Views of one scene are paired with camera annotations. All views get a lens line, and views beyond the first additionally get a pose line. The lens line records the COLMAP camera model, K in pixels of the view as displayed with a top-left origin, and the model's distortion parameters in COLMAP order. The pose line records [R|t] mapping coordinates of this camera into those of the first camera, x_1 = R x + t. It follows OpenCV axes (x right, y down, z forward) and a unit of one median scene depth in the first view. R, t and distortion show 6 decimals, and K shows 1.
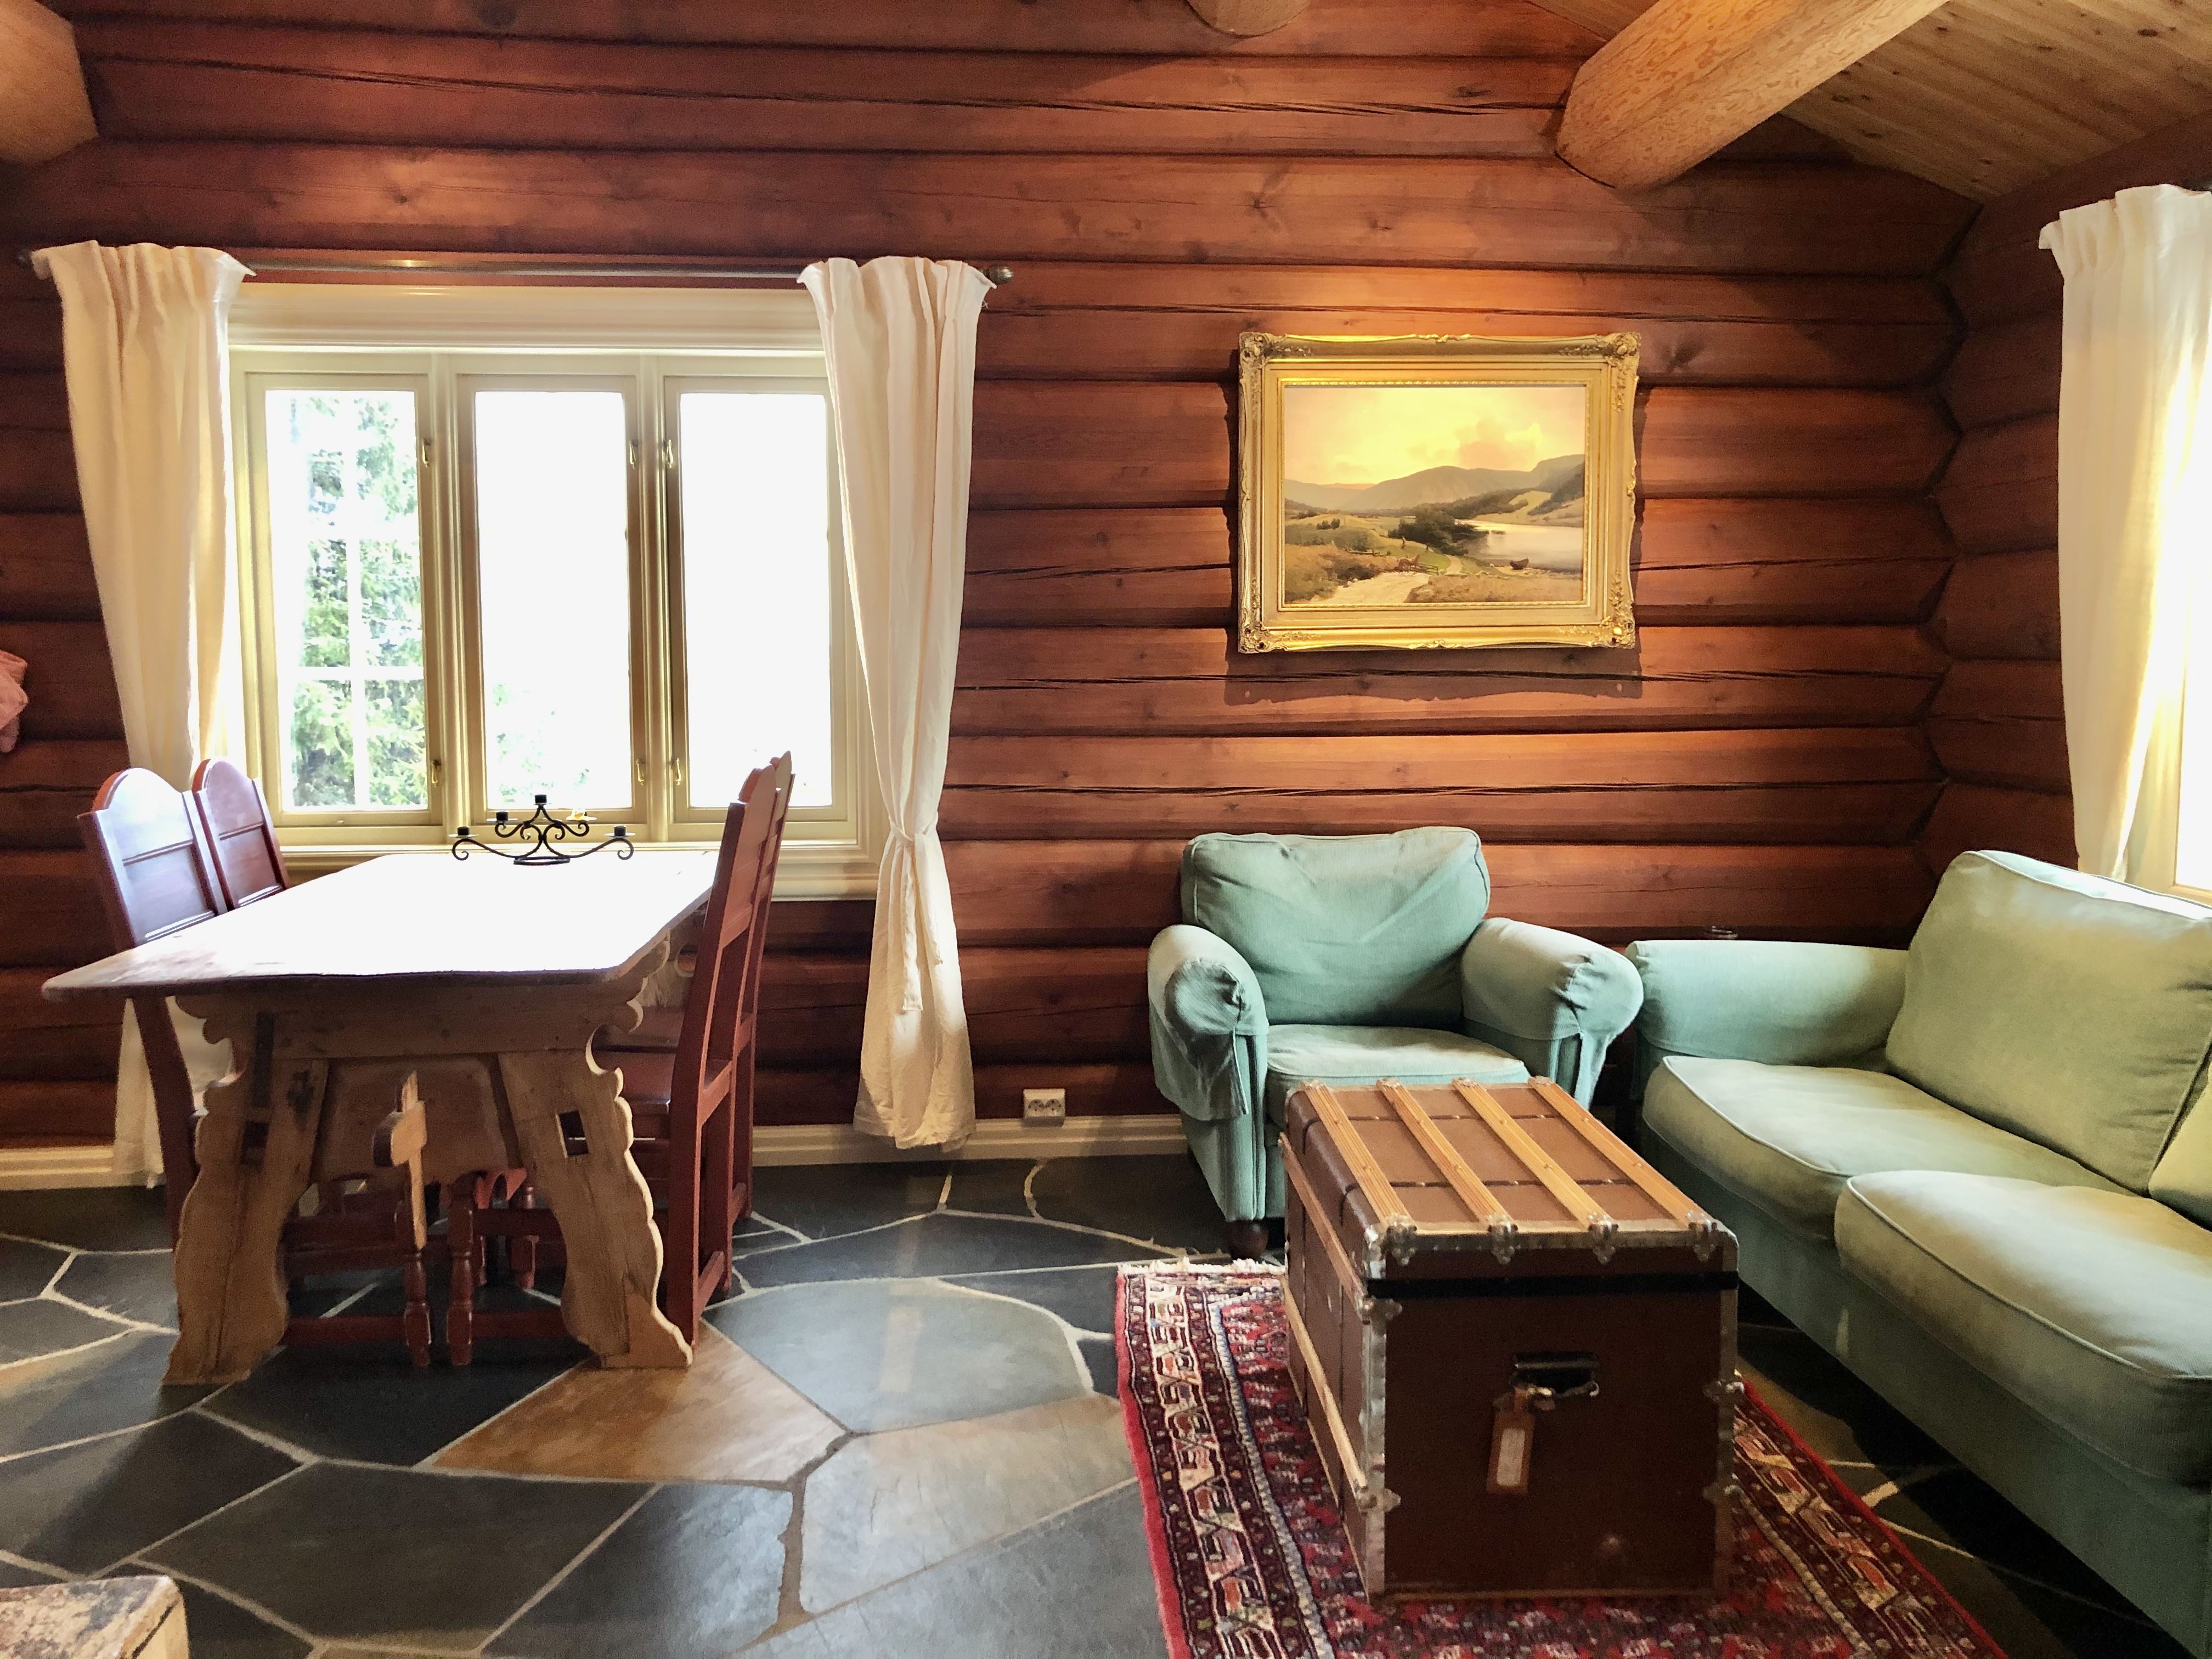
lens RADIAL K [[1919.6, 0, 1109.6], [0, 1919.6, 792.8], [0, 0, 1]] dist [0.078043, -0.007025]
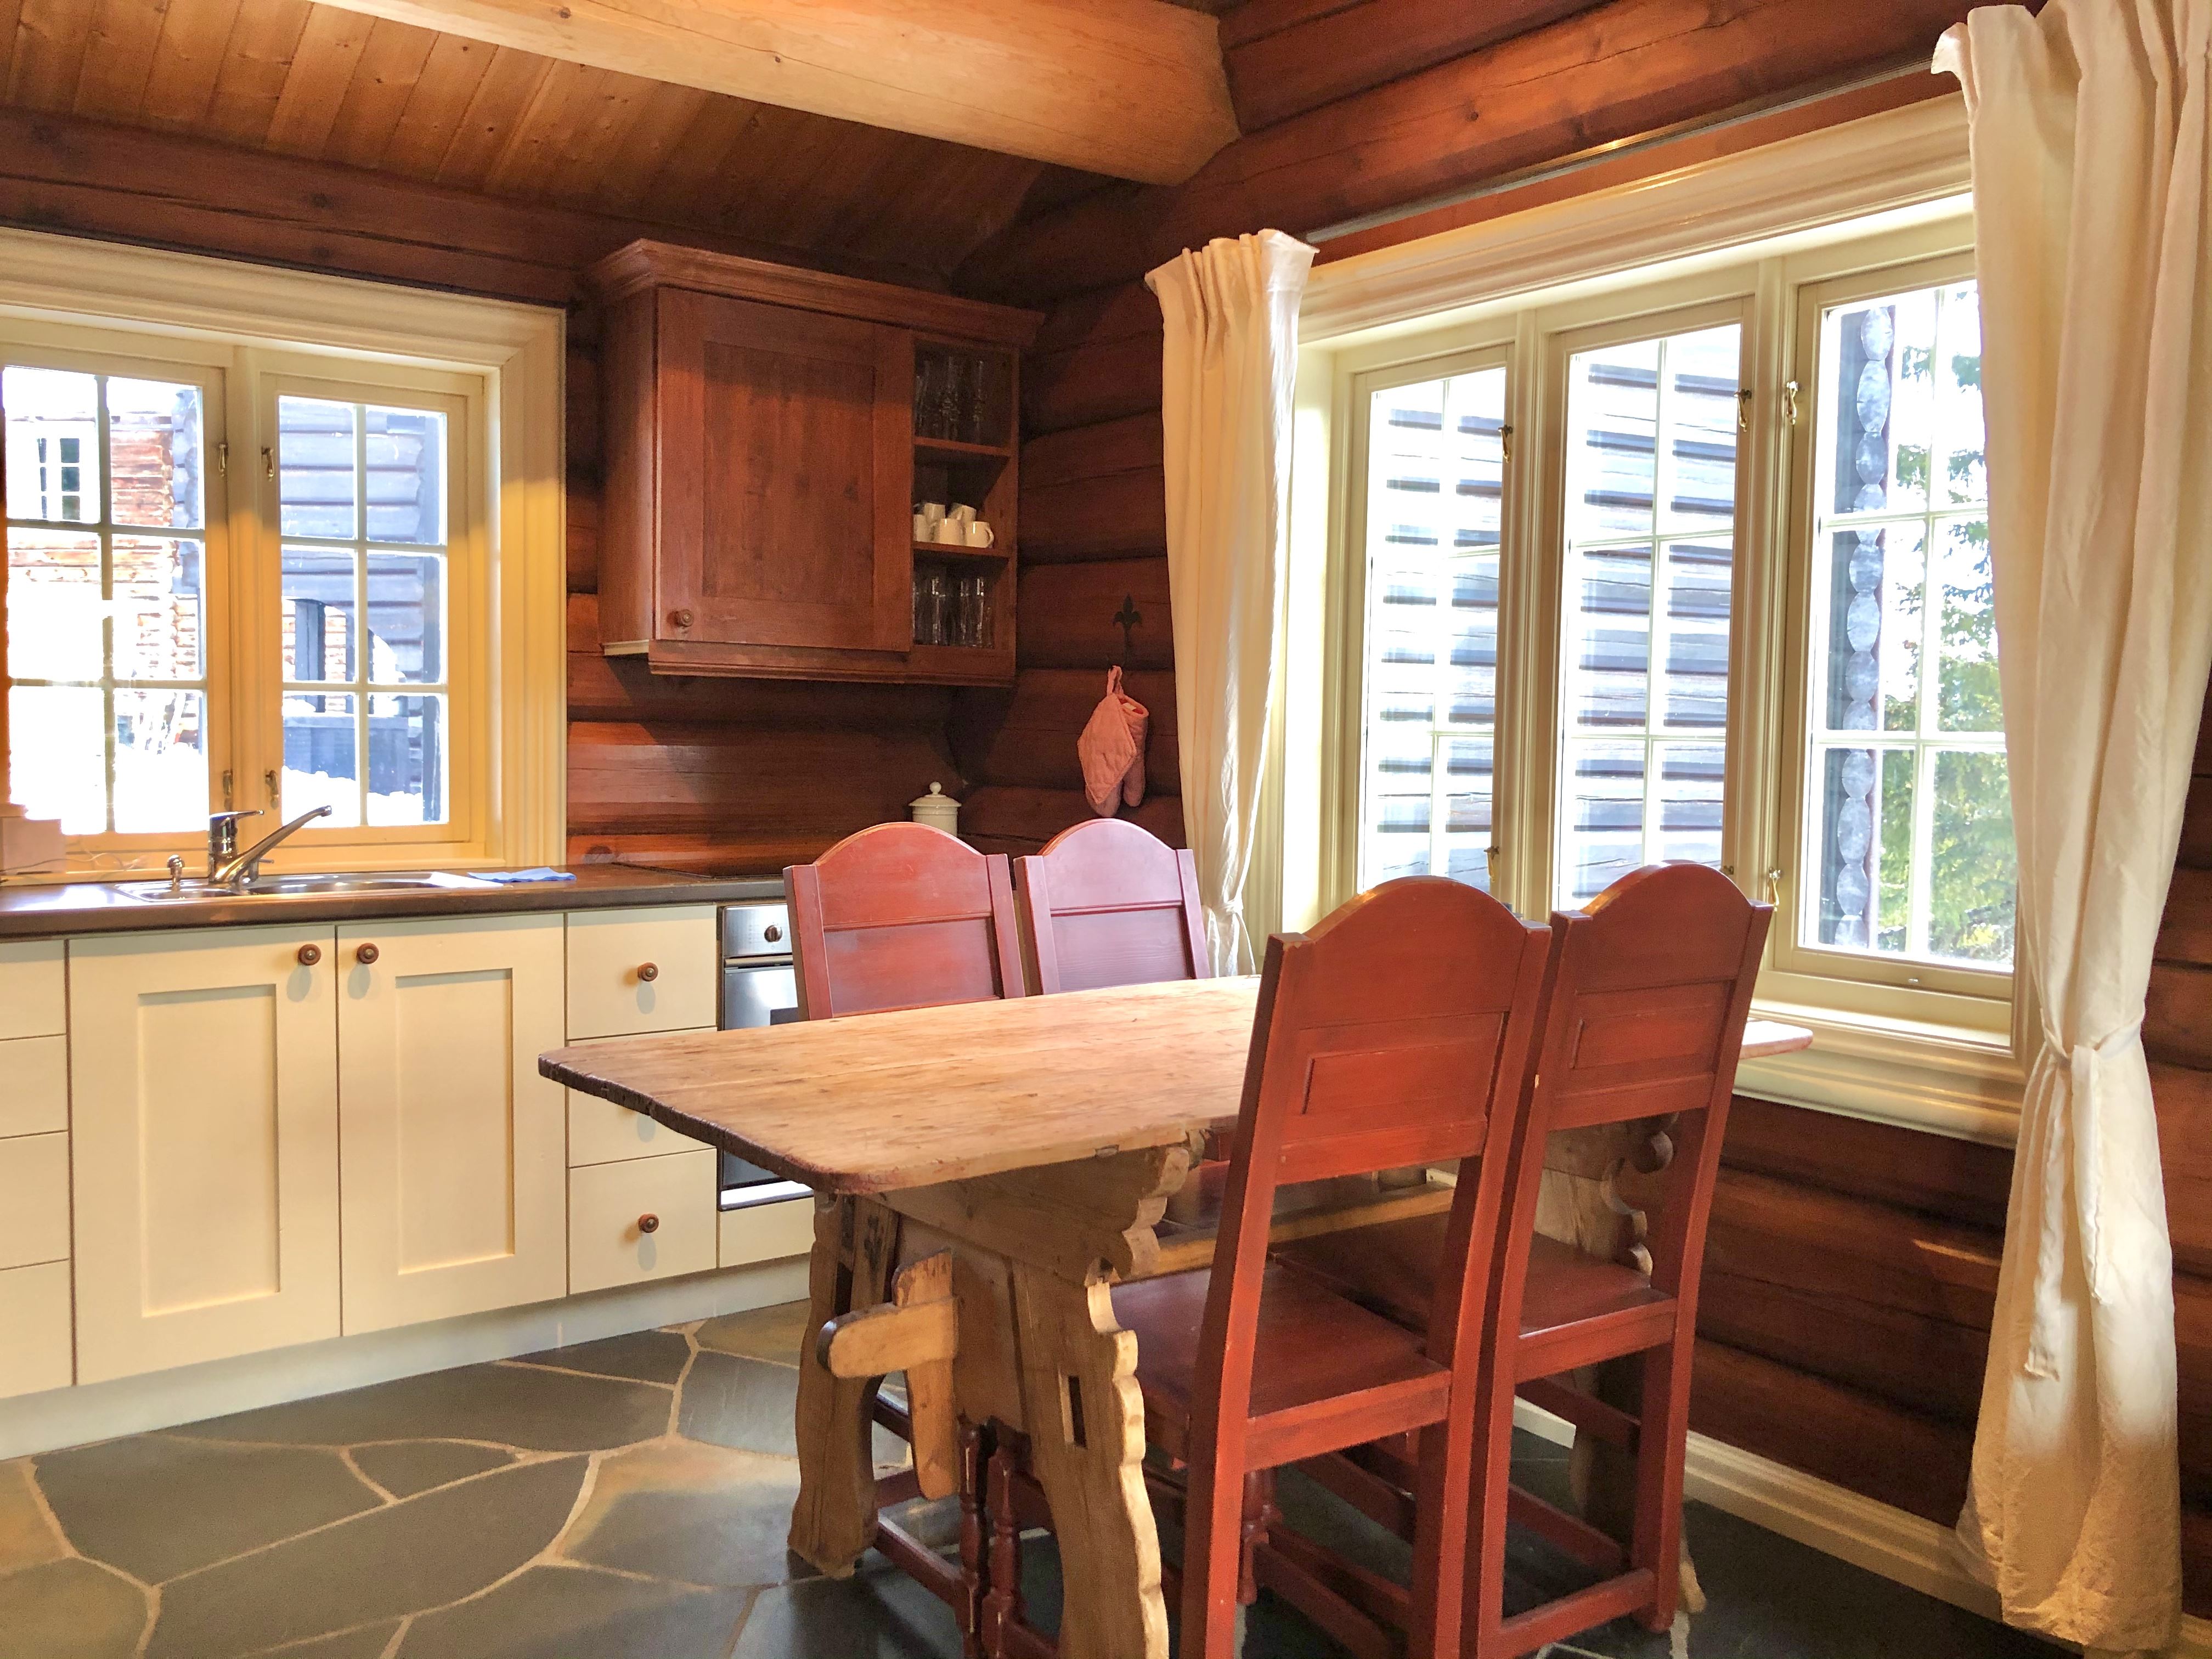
lens RADIAL K [[1919.6, 0, 1109.6], [0, 1919.6, 792.8], [0, 0, 1]] dist [0.078043, -0.007025]
pose [[0.557278, 0.039982, -0.829363, 0.204398], [-0.084718, 0.996365, -0.008893, -0.020459], [0.825993, 0.075218, 0.558640, 0.479241]]
